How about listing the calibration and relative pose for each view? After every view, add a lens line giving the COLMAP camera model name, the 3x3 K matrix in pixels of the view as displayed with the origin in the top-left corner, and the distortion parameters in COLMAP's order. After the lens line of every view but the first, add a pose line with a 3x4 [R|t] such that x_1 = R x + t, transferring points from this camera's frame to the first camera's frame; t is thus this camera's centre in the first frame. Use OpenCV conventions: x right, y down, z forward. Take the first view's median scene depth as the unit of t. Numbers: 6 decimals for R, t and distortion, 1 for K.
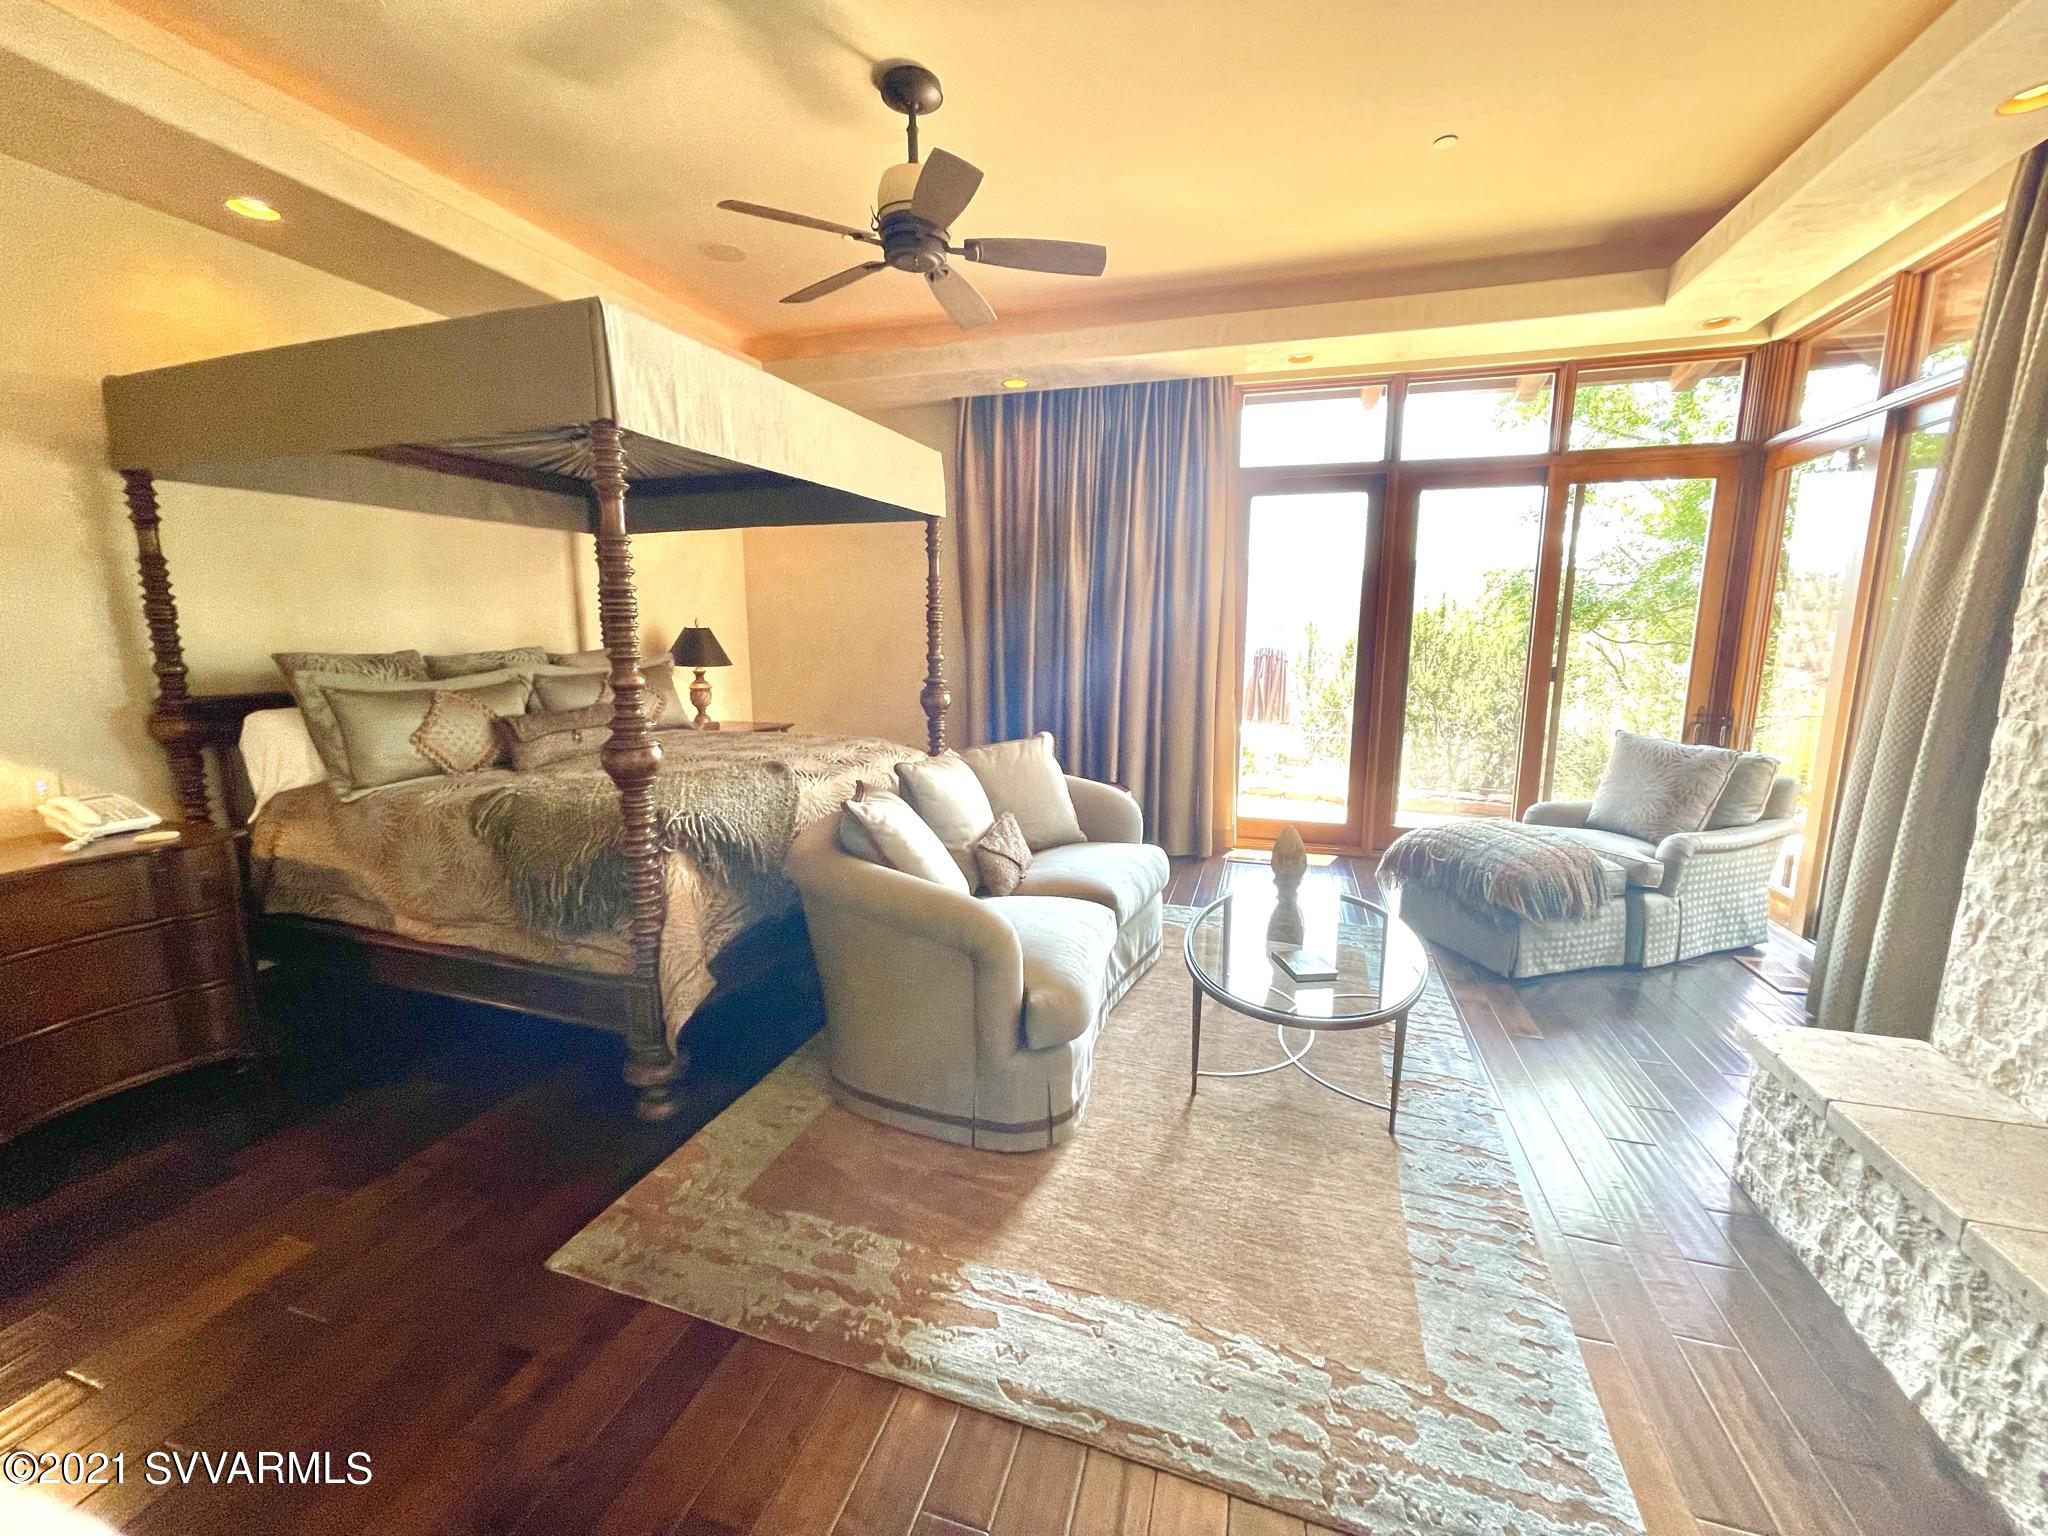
lens RADIAL K [[834.6, 0, 1016.9], [0, 834.6, 771.1], [0, 0, 1]] dist [-0.001880, -0.000217]
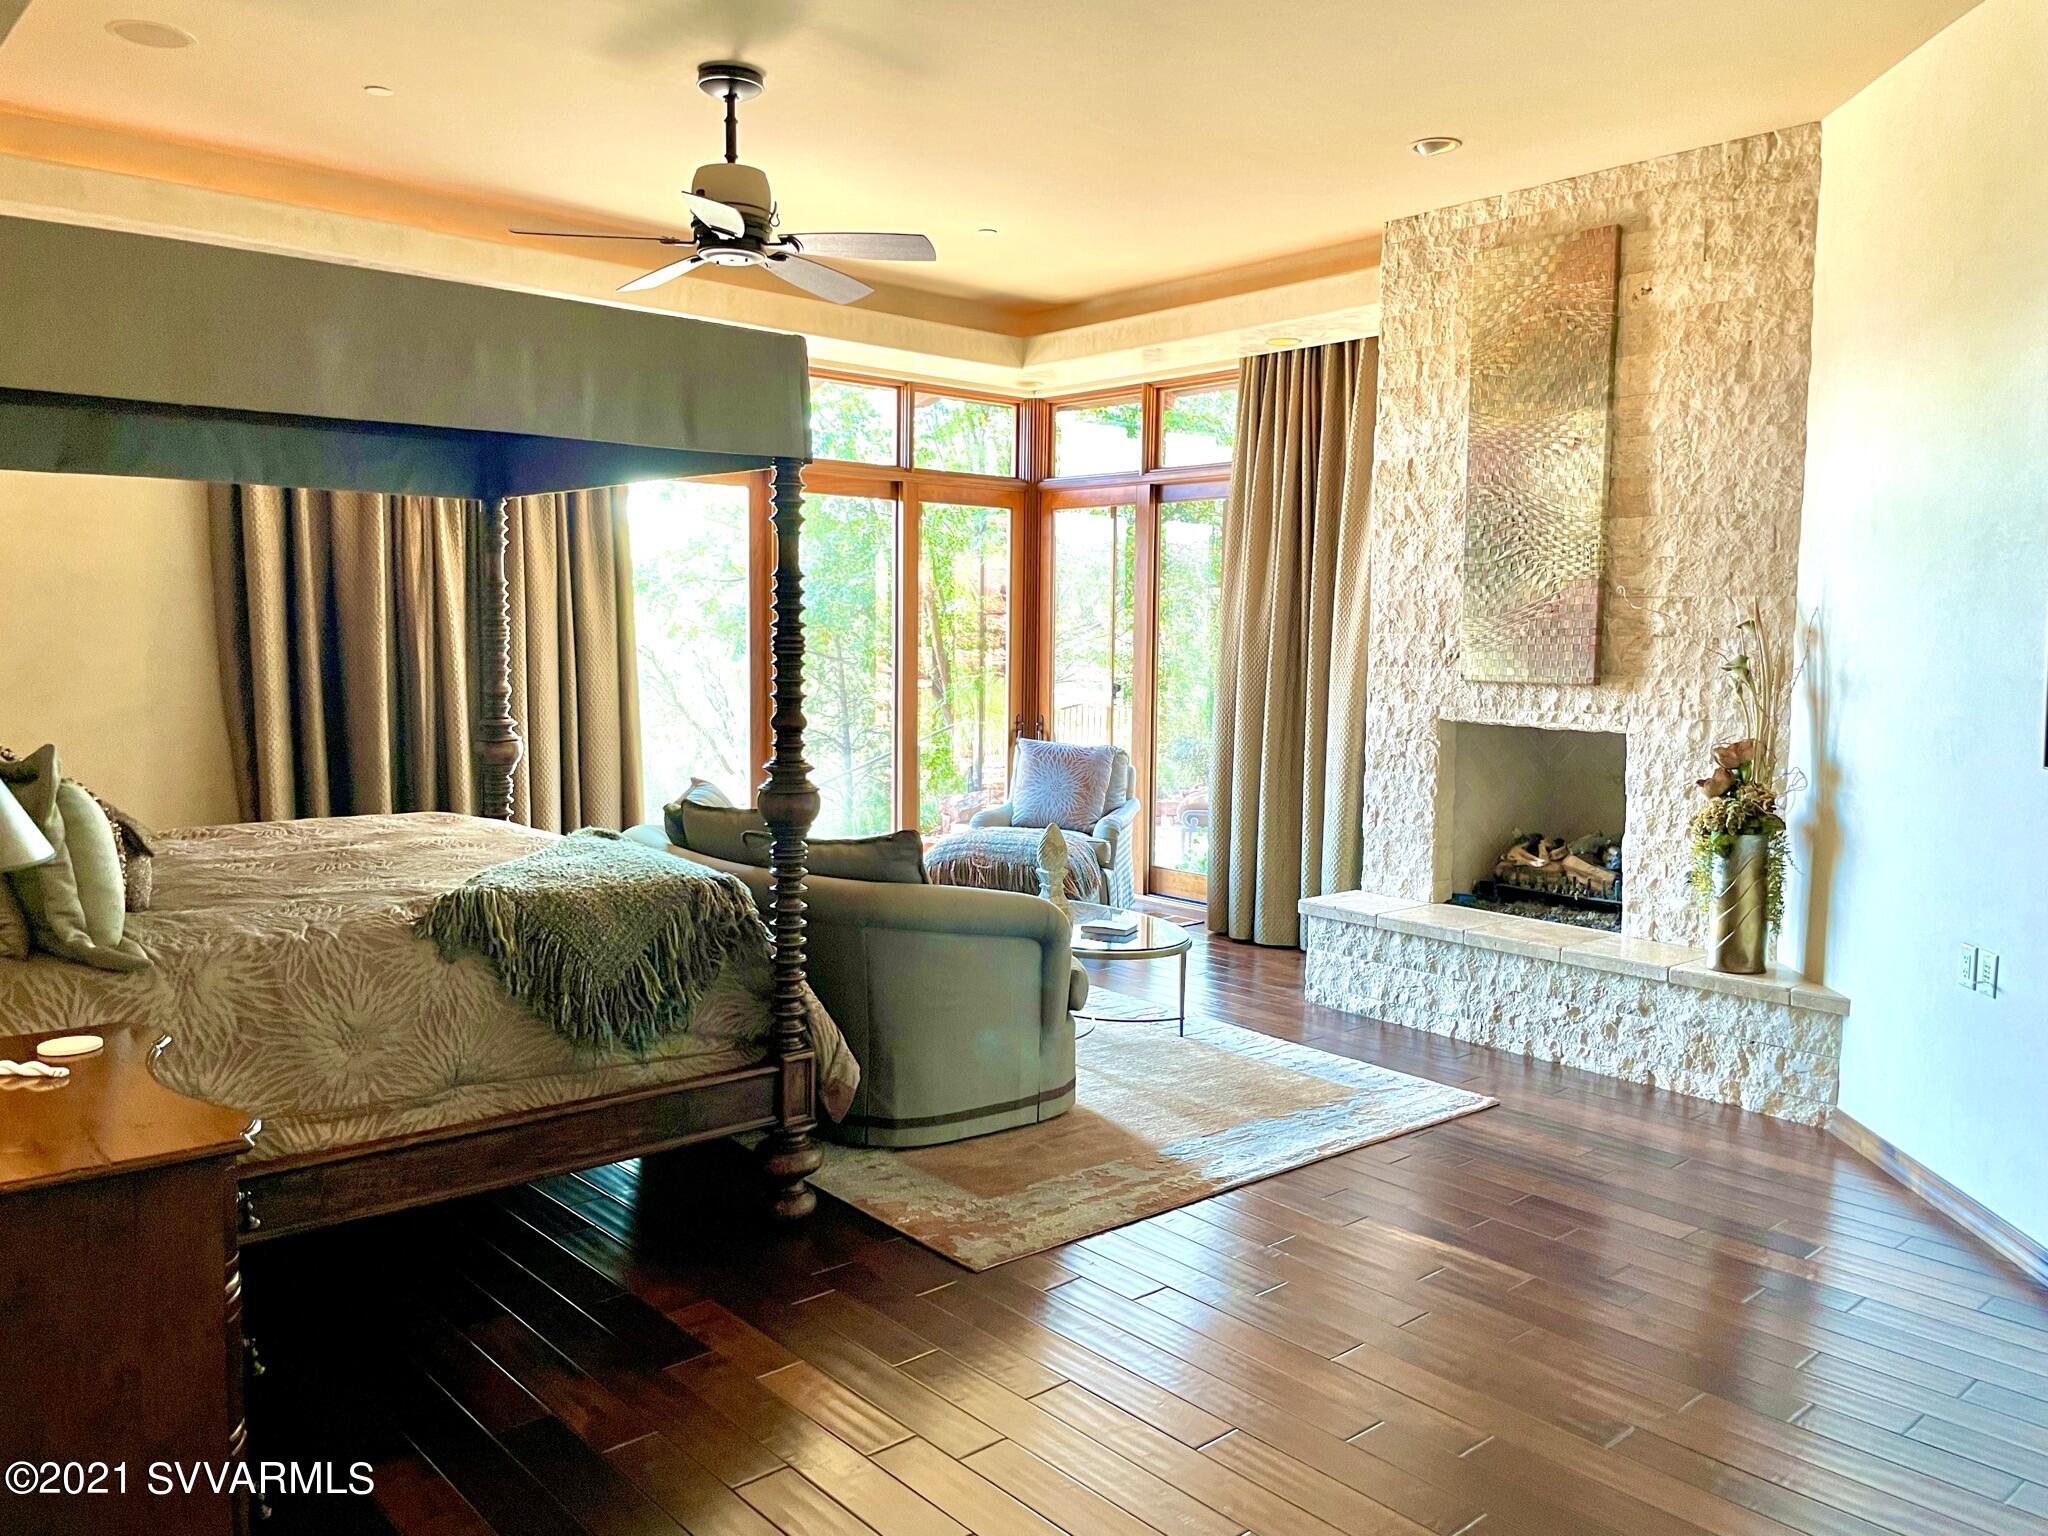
lens RADIAL K [[1555.6, 0, 1021.8], [0, 1555.6, 773.5], [0, 0, 1]] dist [0.039367, 0.000250]
pose [[0.518074, -0.075101, 0.852033, -2.186214], [0.131191, 0.991328, 0.007608, -0.034318], [-0.845215, 0.107838, 0.523434, -0.146776]]
